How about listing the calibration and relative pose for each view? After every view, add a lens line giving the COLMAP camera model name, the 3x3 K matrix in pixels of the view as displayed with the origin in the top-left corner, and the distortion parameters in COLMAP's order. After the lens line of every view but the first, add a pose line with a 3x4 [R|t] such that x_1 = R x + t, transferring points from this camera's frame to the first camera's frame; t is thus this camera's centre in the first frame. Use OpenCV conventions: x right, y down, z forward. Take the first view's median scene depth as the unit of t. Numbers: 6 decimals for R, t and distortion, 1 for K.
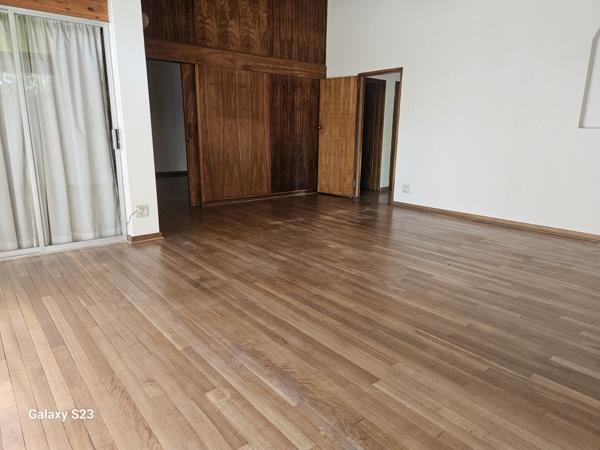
lens RADIAL K [[410.6, 0, 295.6], [0, 410.6, 223.0], [0, 0, 1]] dist [0.082039, -0.081464]
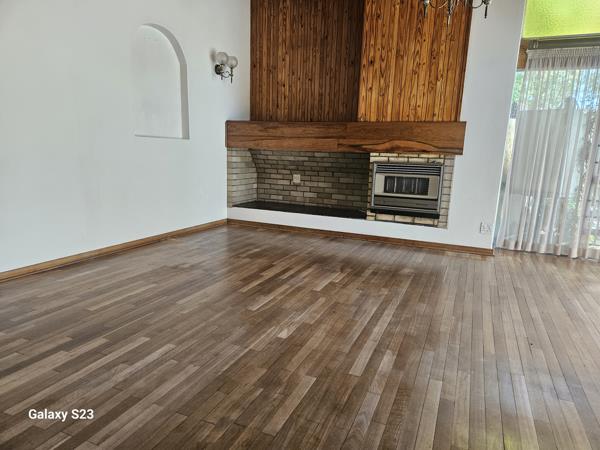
lens RADIAL K [[410.6, 0, 295.6], [0, 410.6, 223.0], [0, 0, 1]] dist [0.082039, -0.081464]
pose [[-0.480969, -0.181443, 0.857757, -0.487078], [0.150813, 0.946646, 0.284810, -0.318962], [-0.863669, 0.266346, -0.427943, 1.416523]]
